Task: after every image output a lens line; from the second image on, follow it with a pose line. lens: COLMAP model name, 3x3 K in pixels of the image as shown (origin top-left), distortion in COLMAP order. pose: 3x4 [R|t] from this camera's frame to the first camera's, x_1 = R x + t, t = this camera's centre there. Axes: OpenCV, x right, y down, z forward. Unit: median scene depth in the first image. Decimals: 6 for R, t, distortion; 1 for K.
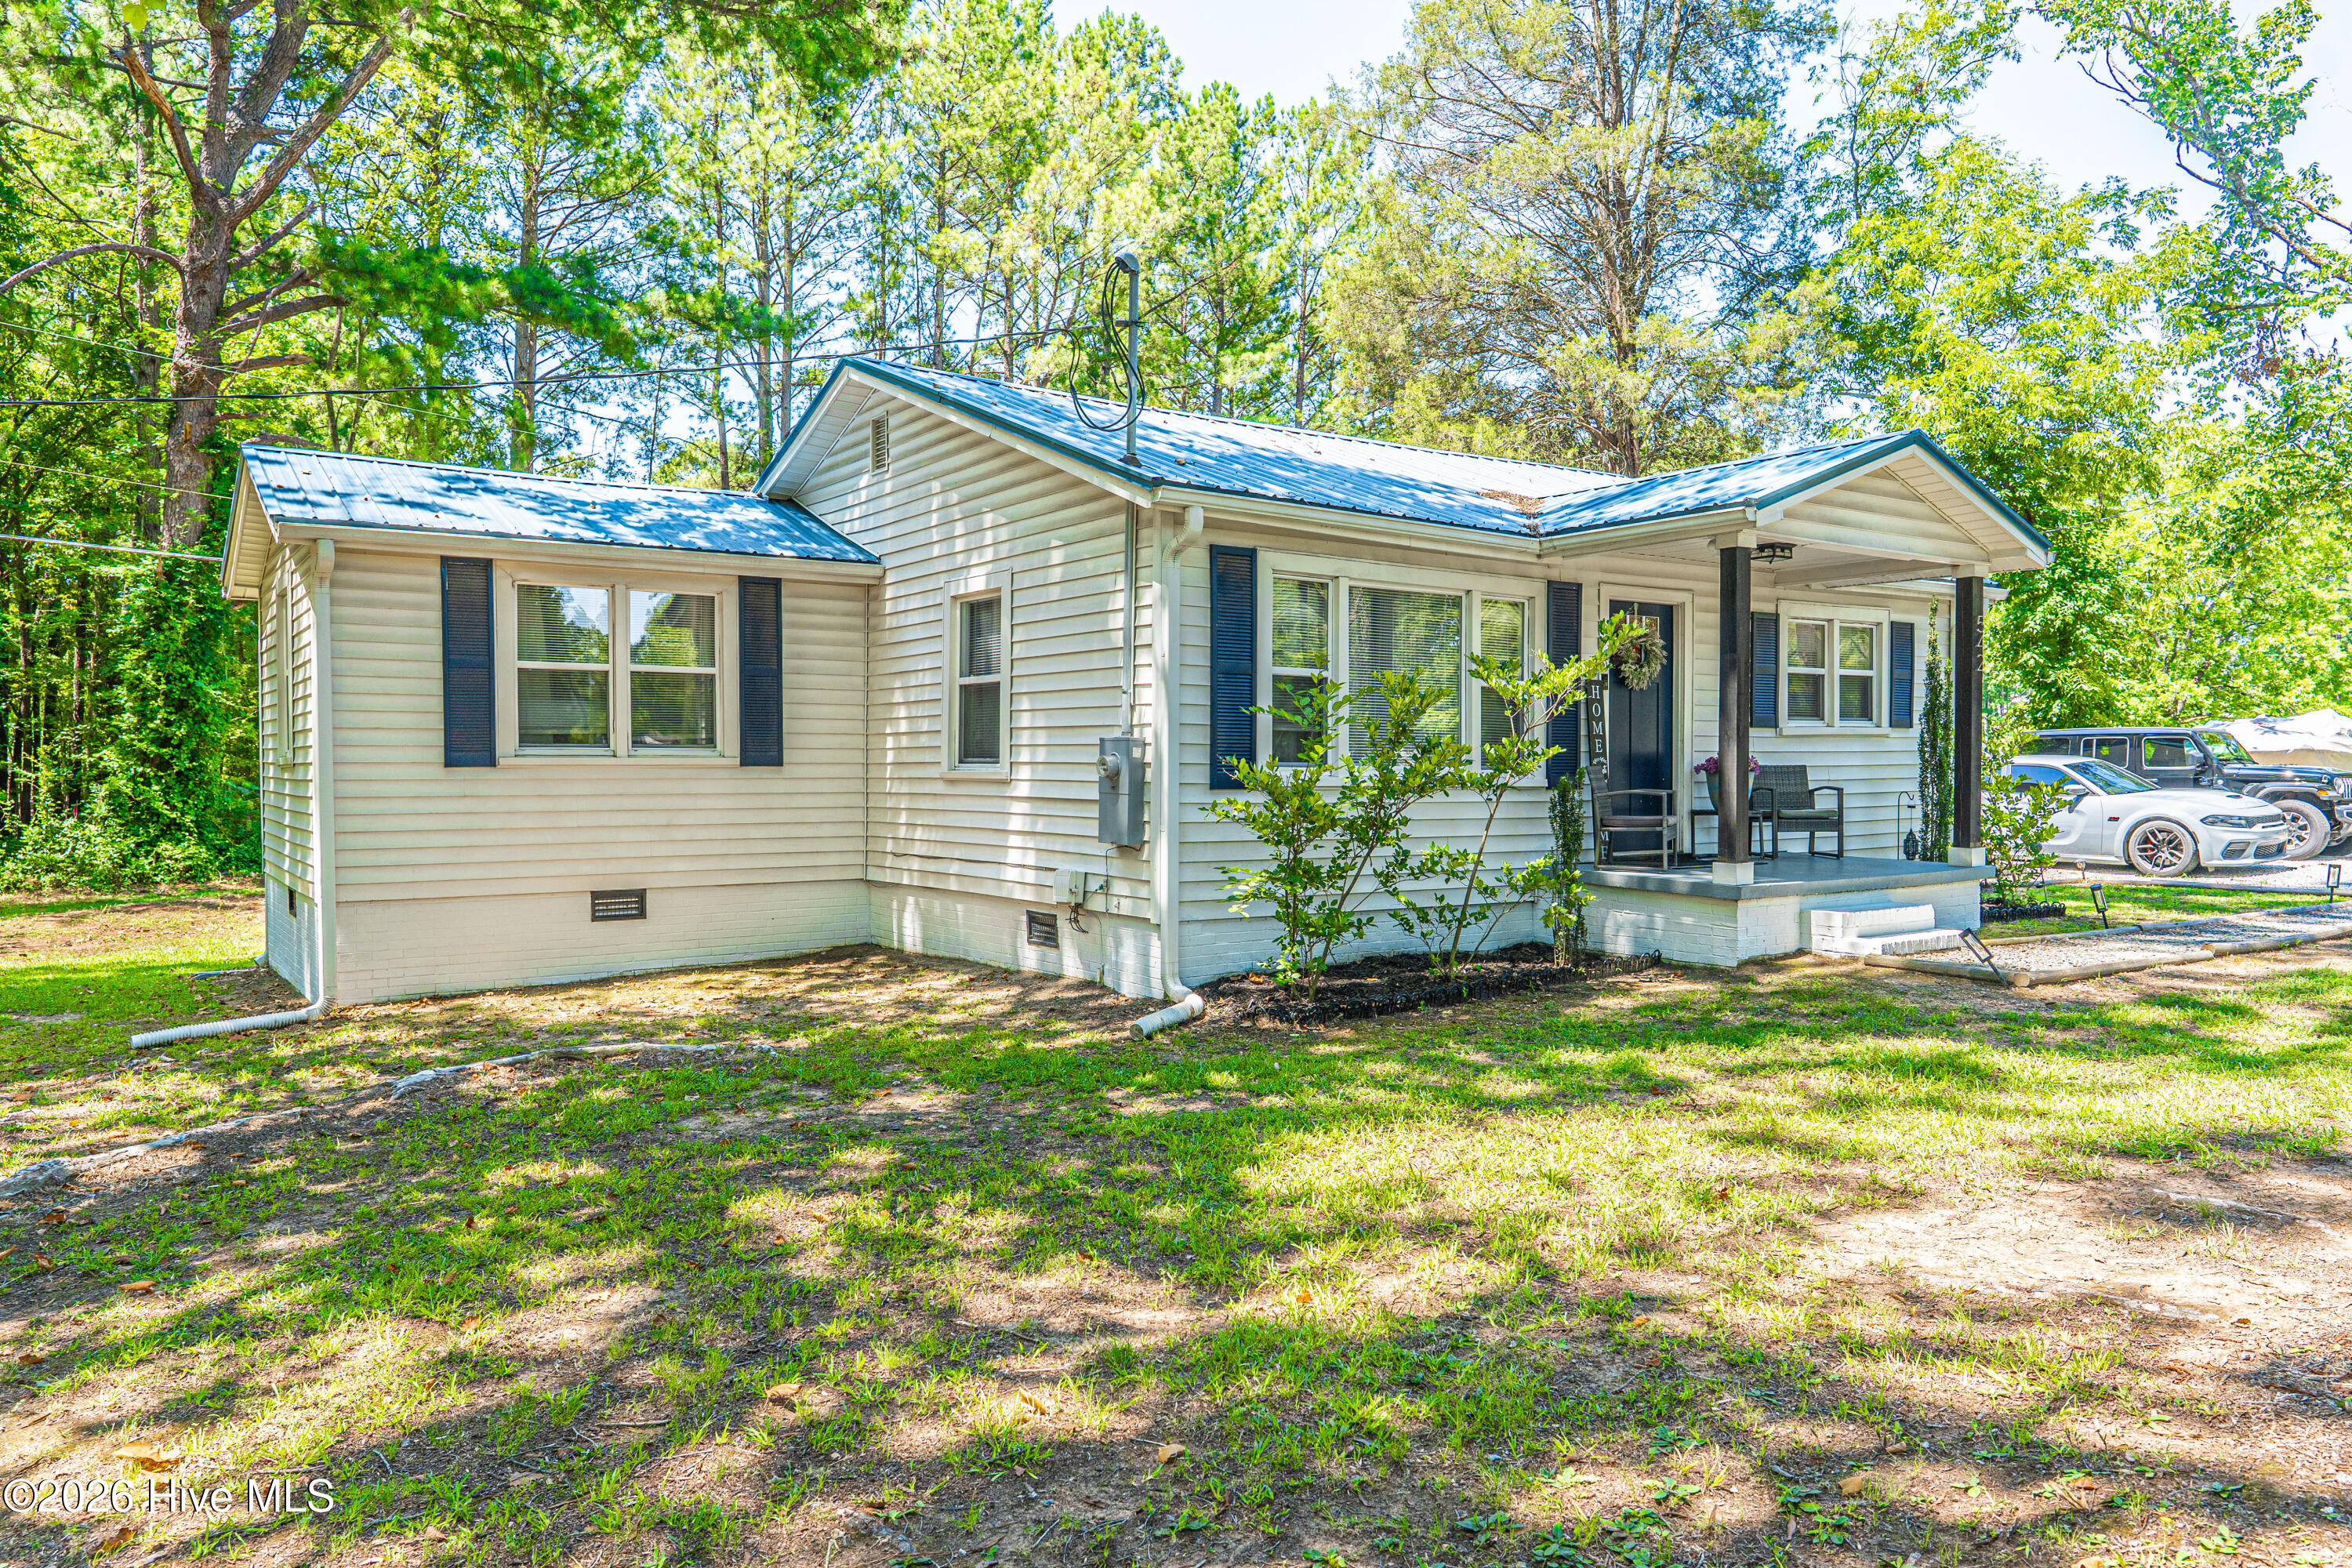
lens RADIAL K [[1576.2, 0, 1171.2], [0, 1576.2, 791.5], [0, 0, 1]] dist [-0.002345, -0.000337]
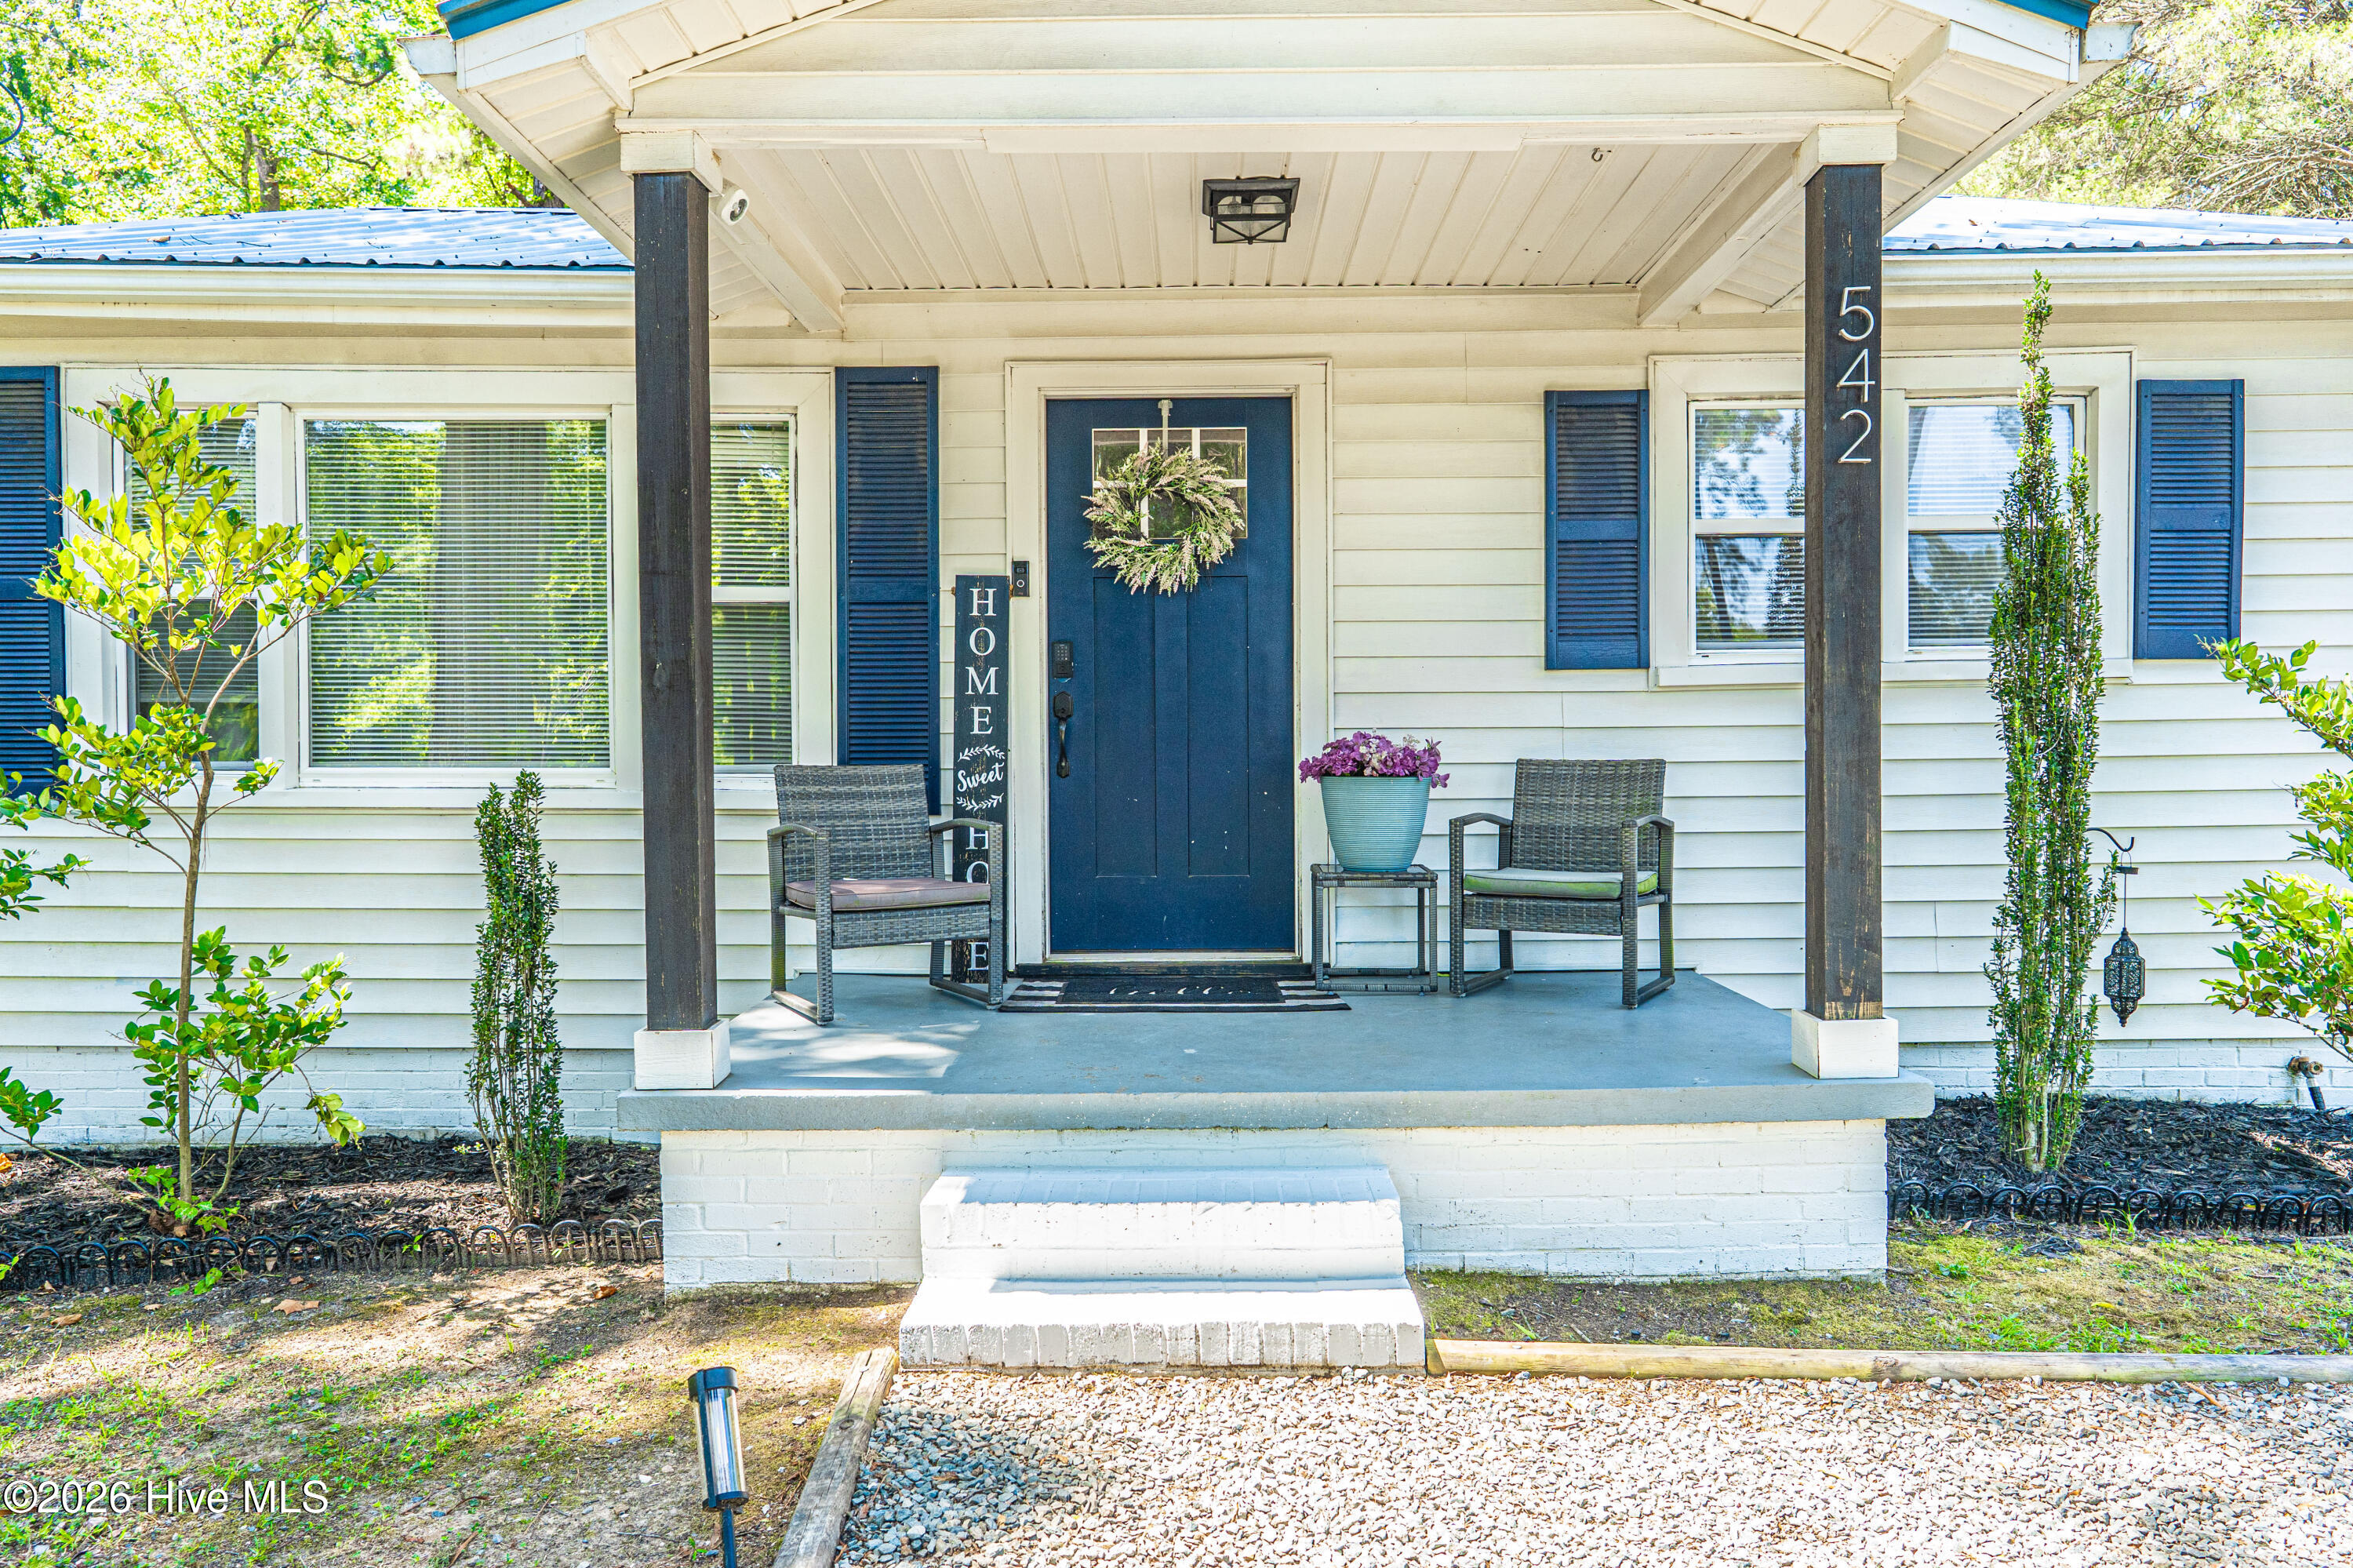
lens RADIAL K [[1576.9, 0, 1171.7], [0, 1576.9, 791.5], [0, 0, 1]] dist [-0.002345, -0.000337]
pose [[0.825737, 0.005475, -0.564029, 0.549811], [-0.003449, 0.999983, 0.004657, -0.010061], [0.564045, -0.001900, 0.825742, 0.625612]]
